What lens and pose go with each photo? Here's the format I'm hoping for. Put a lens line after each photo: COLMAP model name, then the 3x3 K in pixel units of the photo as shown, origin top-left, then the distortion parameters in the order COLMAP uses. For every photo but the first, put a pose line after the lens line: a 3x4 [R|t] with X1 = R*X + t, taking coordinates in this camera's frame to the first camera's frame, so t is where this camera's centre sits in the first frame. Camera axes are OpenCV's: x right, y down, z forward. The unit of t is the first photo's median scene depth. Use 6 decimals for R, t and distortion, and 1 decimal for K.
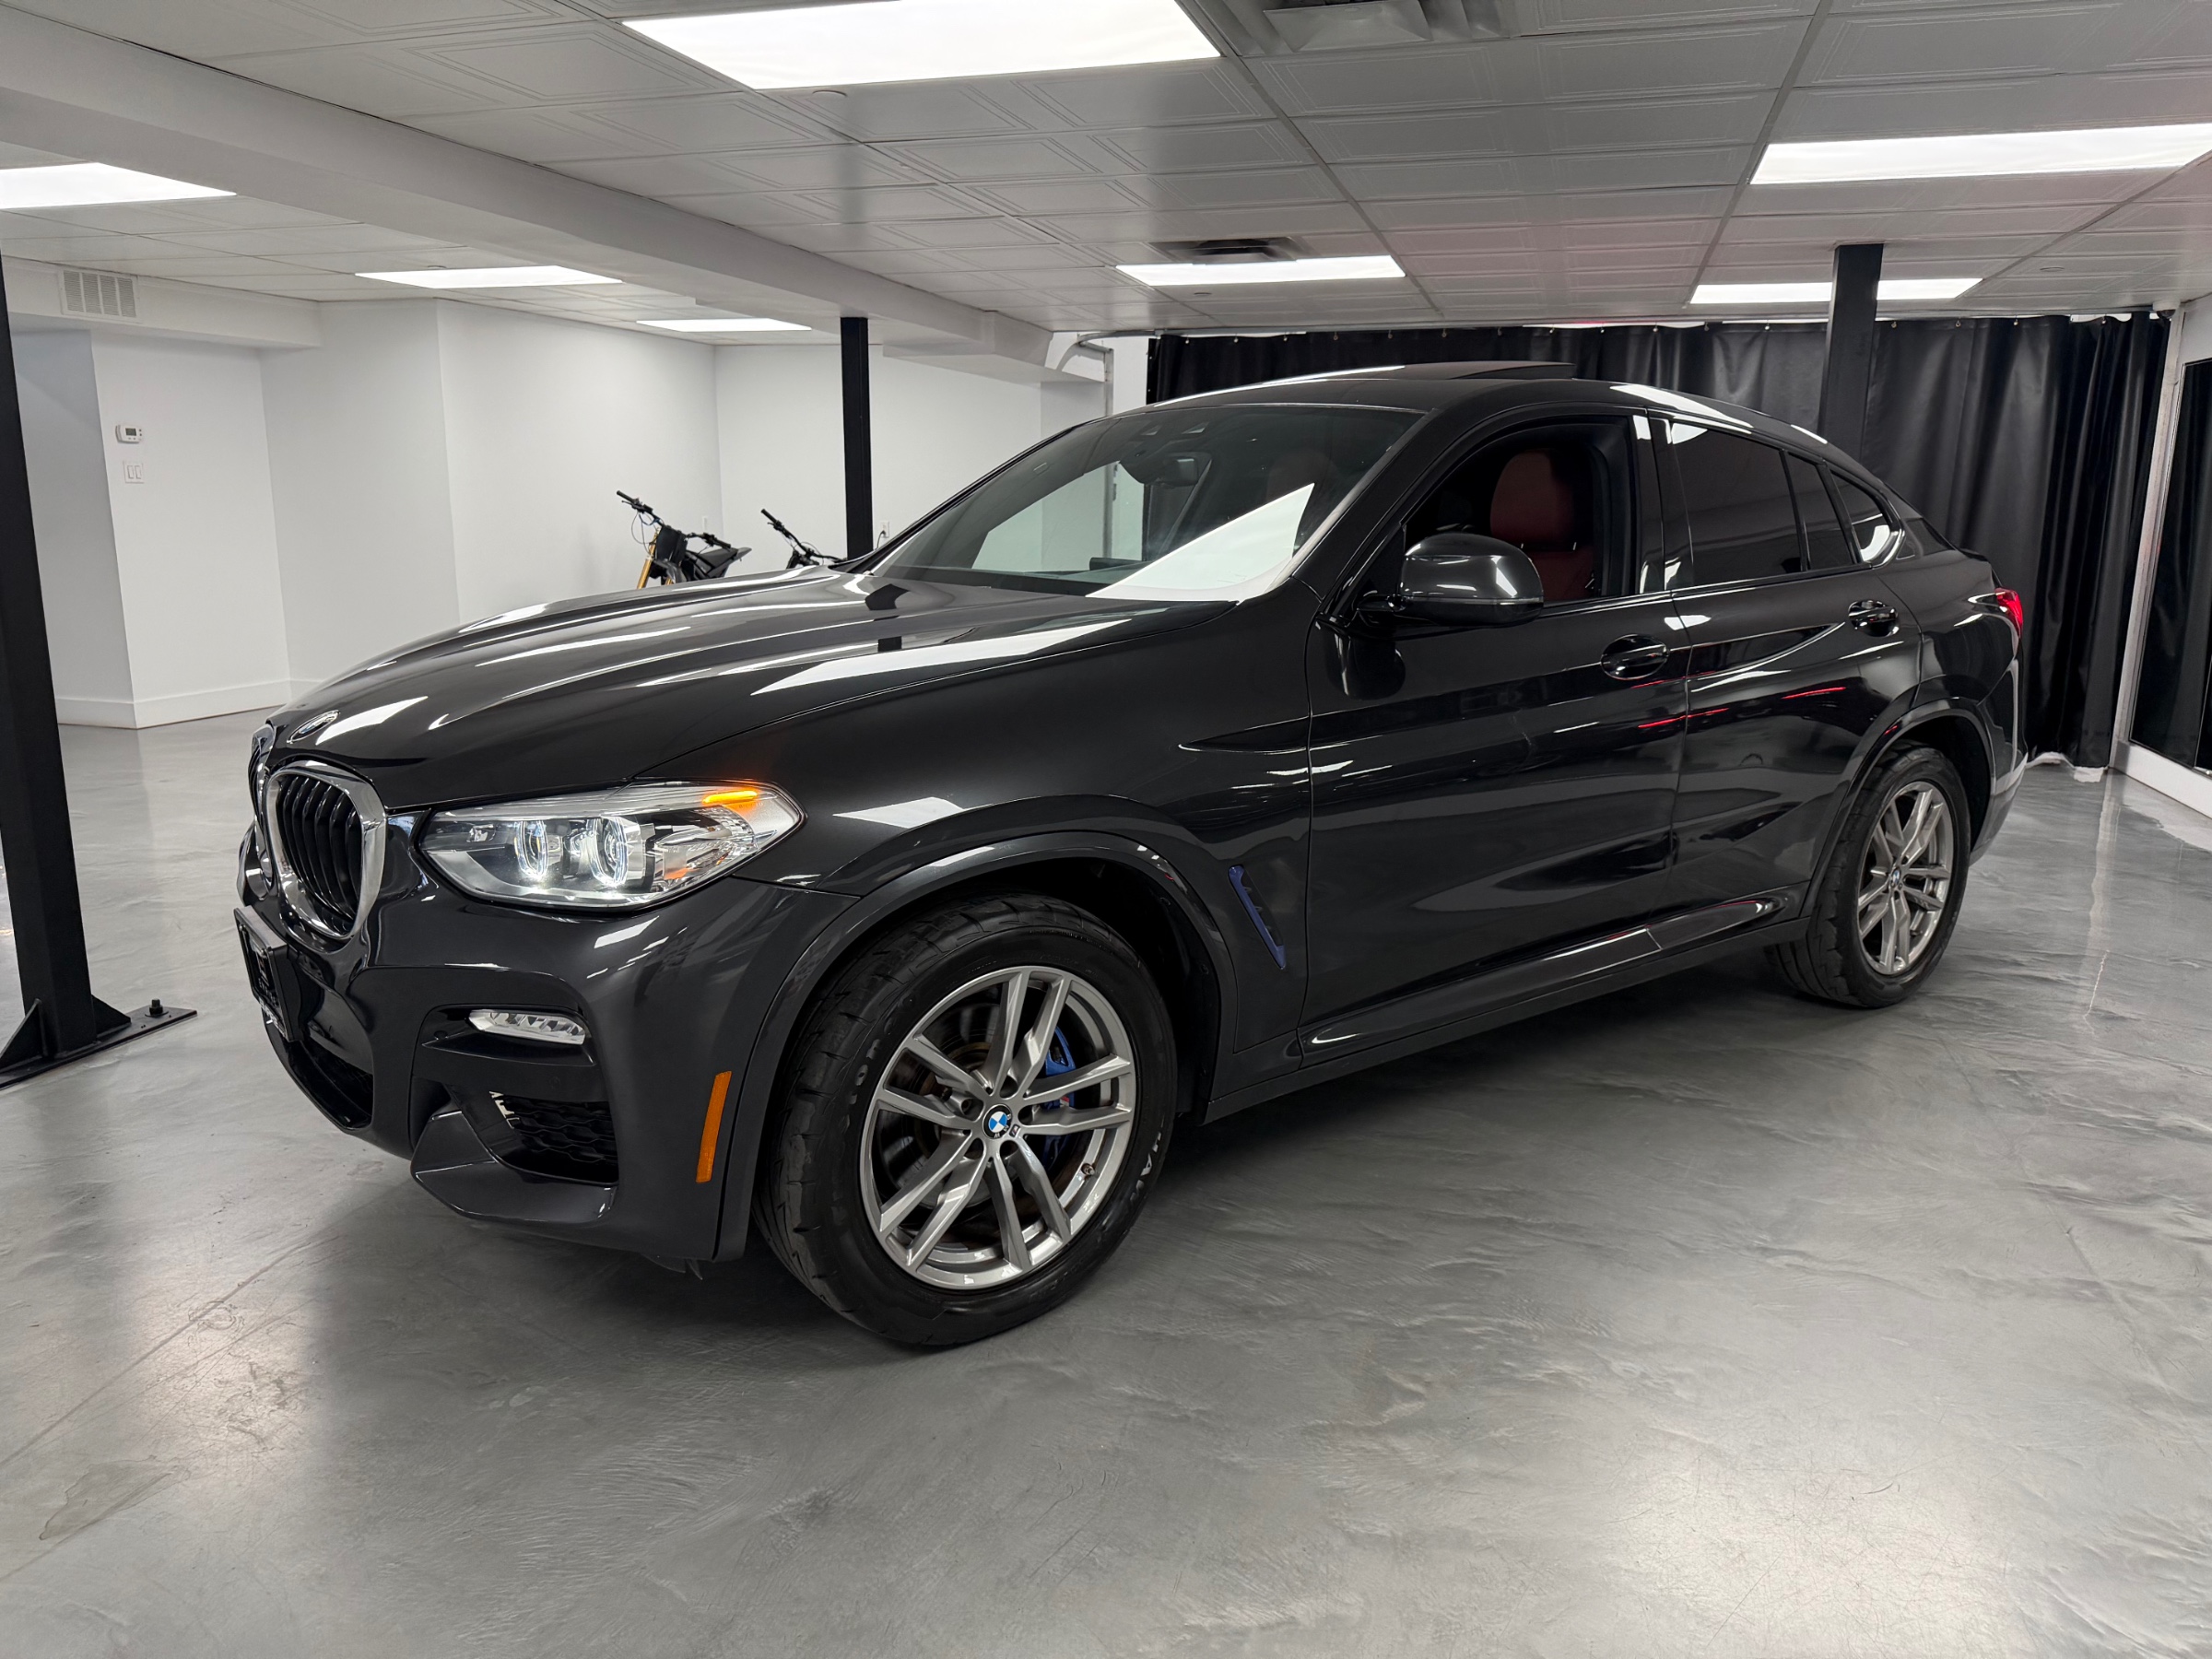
lens RADIAL K [[1589.7, 0, 1106.0], [0, 1589.7, 829.5], [0, 0, 1]] dist [-0.003942, -0.006363]
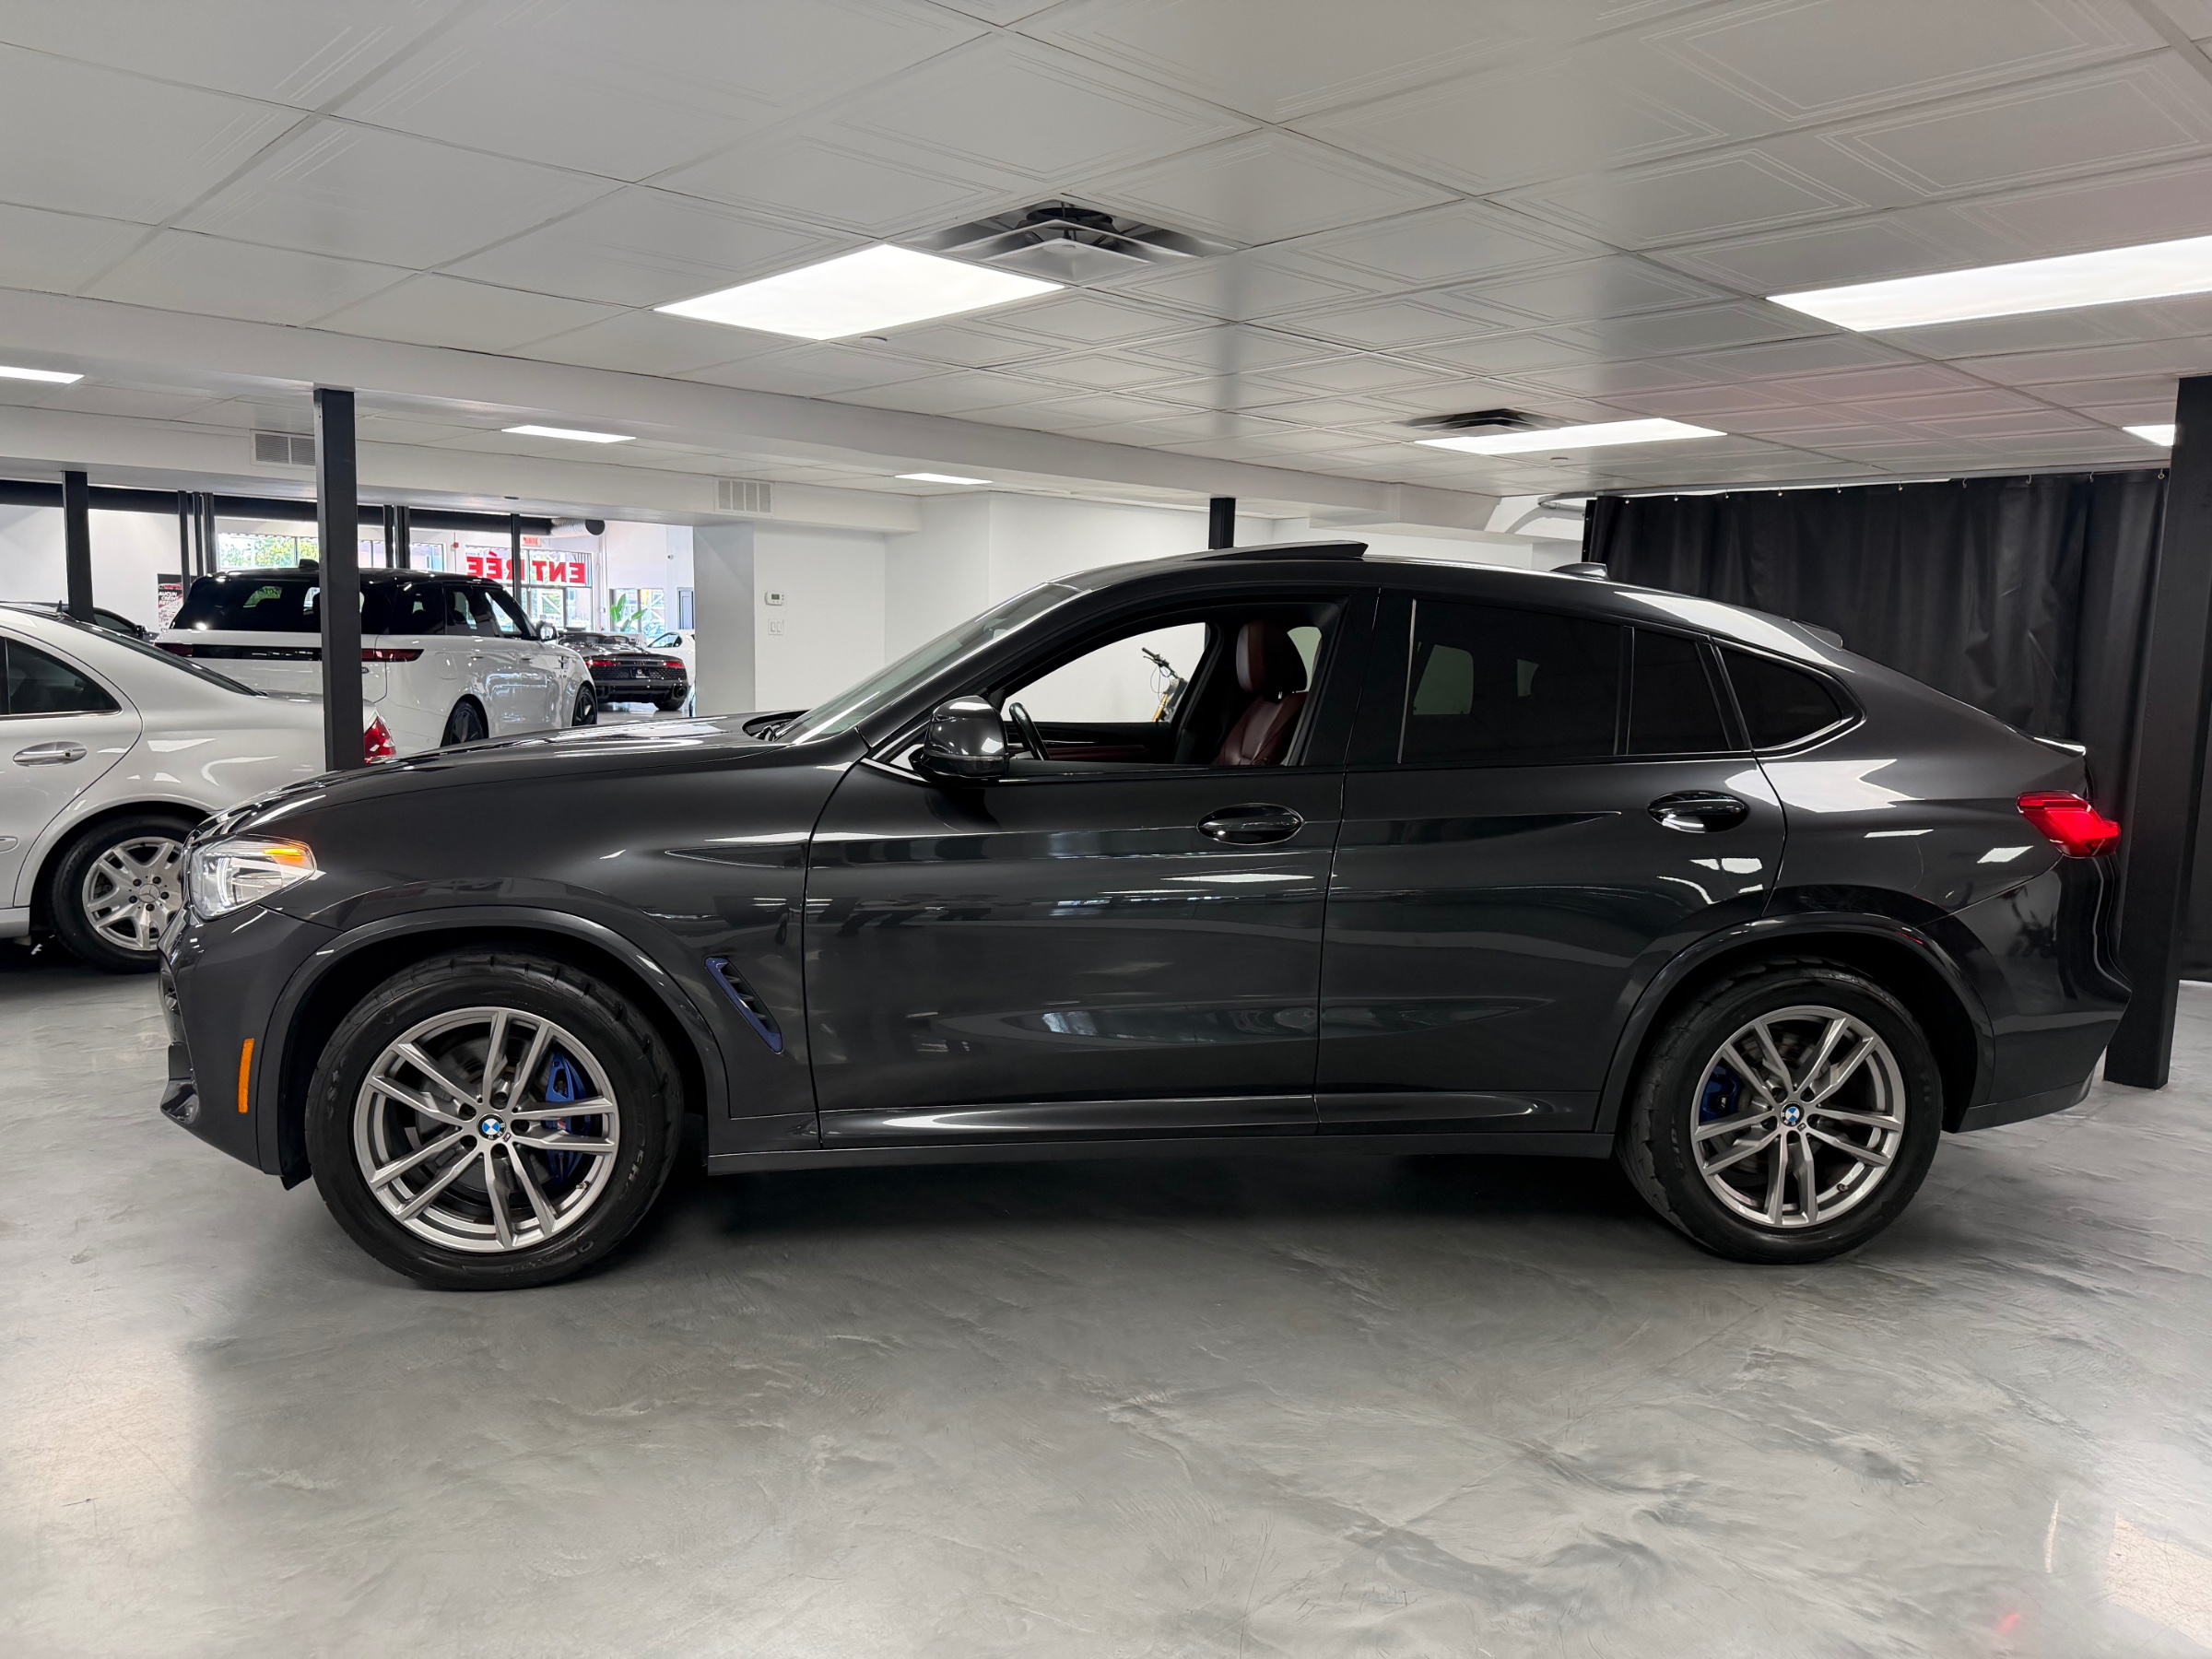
lens RADIAL K [[1591.8, 0, 1106.0], [0, 1591.8, 829.5], [0, 0, 1]] dist [0.034499, -0.004110]
pose [[0.857615, 0.073172, -0.509060, 0.715669], [-0.121094, 0.990728, -0.061601, -0.028179], [0.499833, 0.114474, 0.858524, 0.059539]]
